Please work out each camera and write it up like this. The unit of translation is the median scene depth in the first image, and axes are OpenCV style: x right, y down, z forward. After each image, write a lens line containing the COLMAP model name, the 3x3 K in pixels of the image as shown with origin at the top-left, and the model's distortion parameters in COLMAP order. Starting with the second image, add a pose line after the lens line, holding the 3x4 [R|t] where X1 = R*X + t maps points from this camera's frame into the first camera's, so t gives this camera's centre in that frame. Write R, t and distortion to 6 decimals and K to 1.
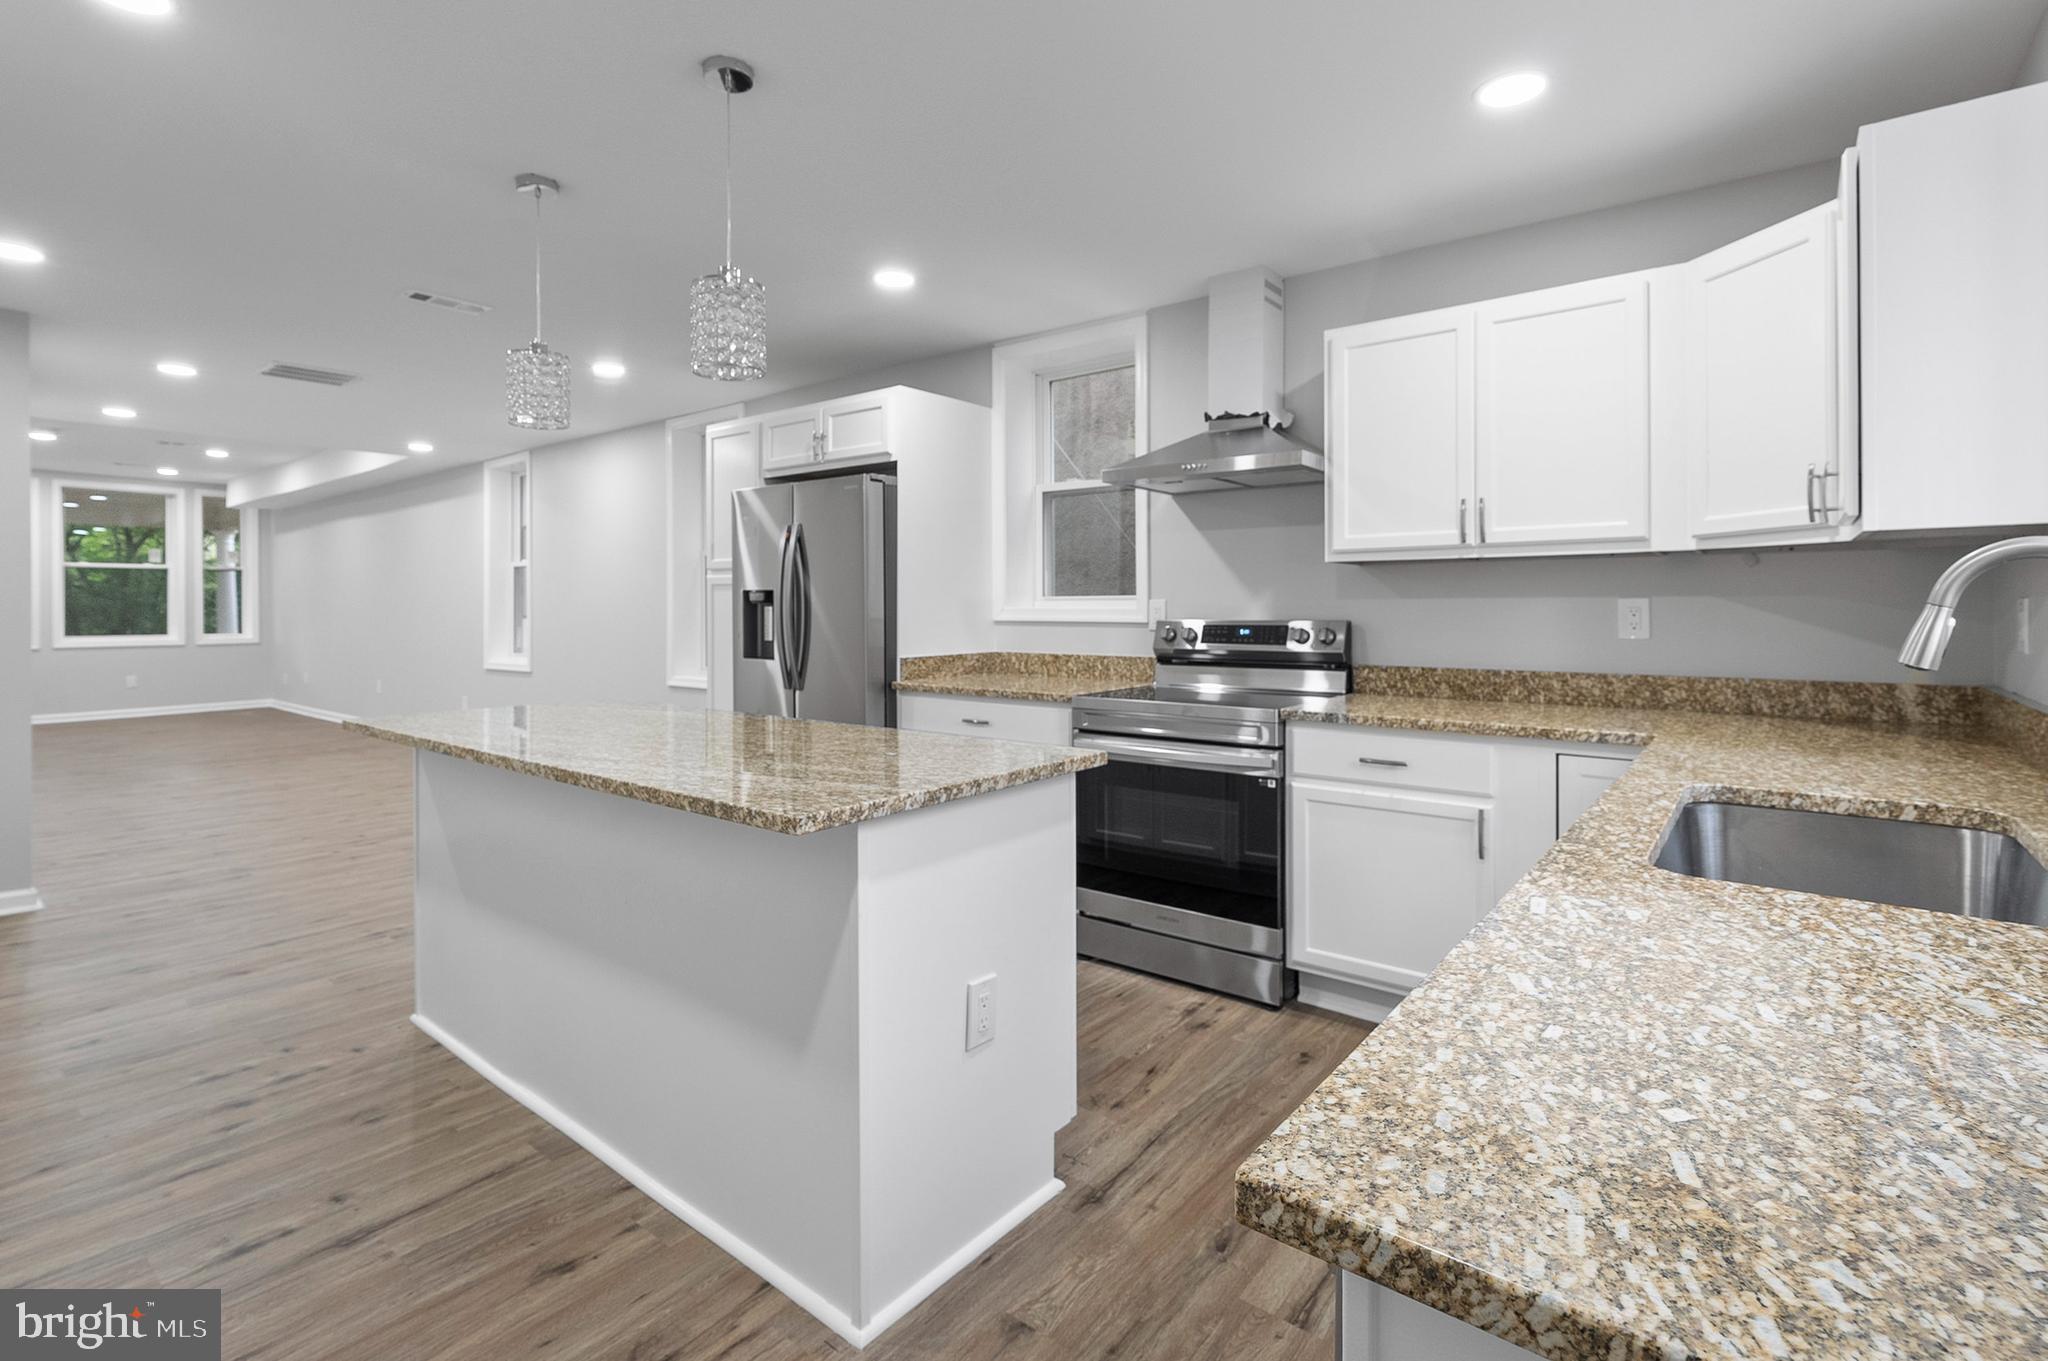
lens RADIAL K [[974.8, 0, 1024.9], [0, 974.8, 602.6], [0, 0, 1]] dist [-0.002956, 0.000103]
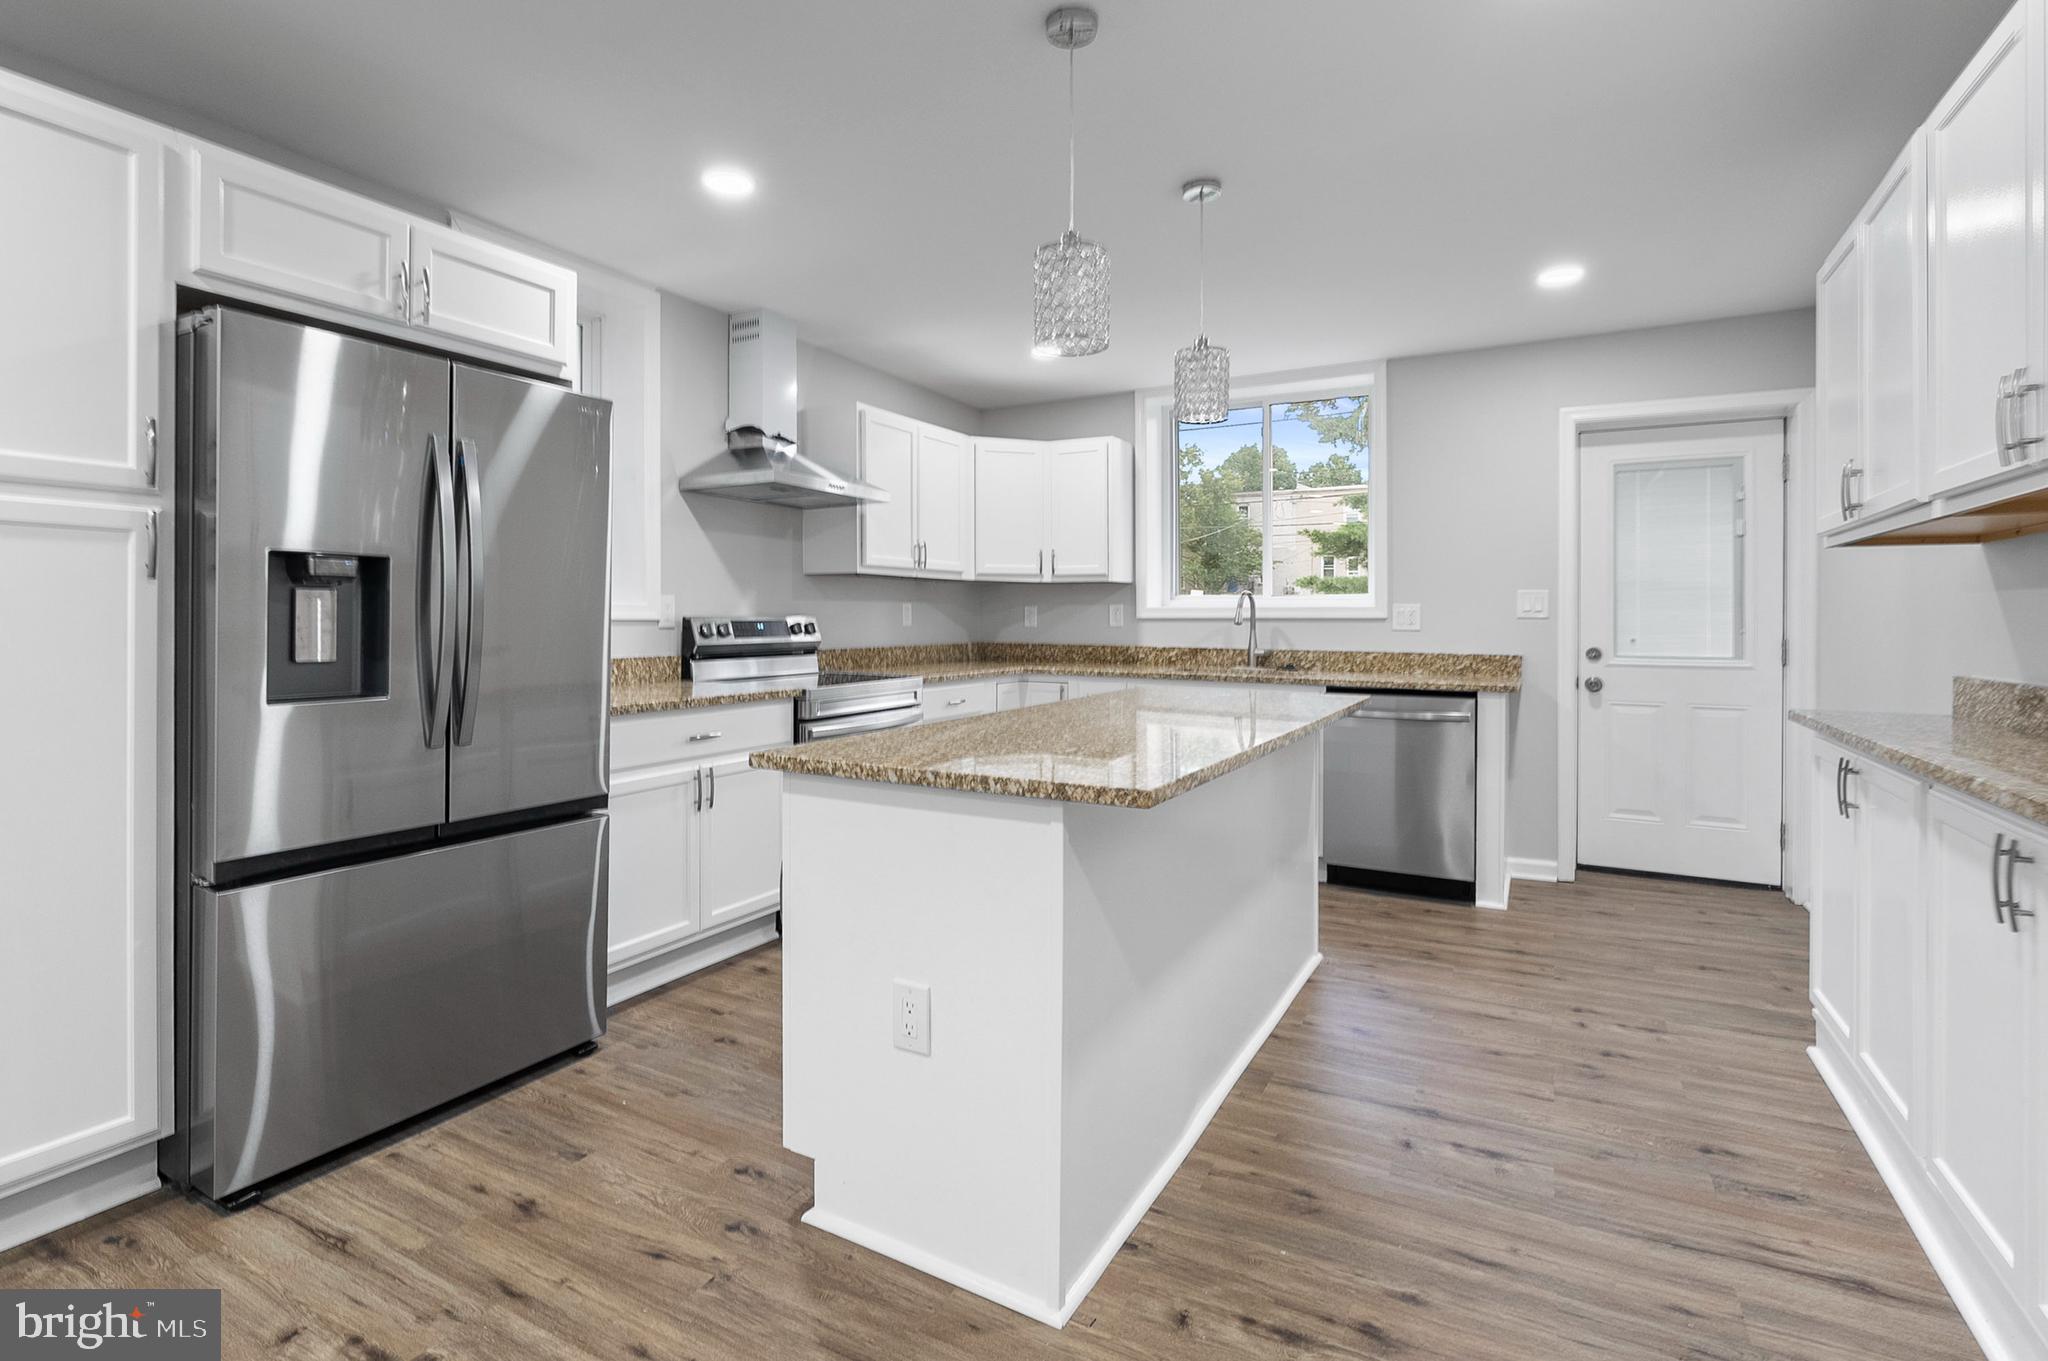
lens RADIAL K [[974.8, 0, 1017.8], [0, 974.8, 619.7], [0, 0, 1]] dist [-0.002956, 0.000103]
pose [[-0.182005, -0.000690, 0.983297, -1.068089], [-0.004563, 0.999990, -0.000143, 0.023277], [-0.983287, -0.004513, -0.182007, 1.027878]]
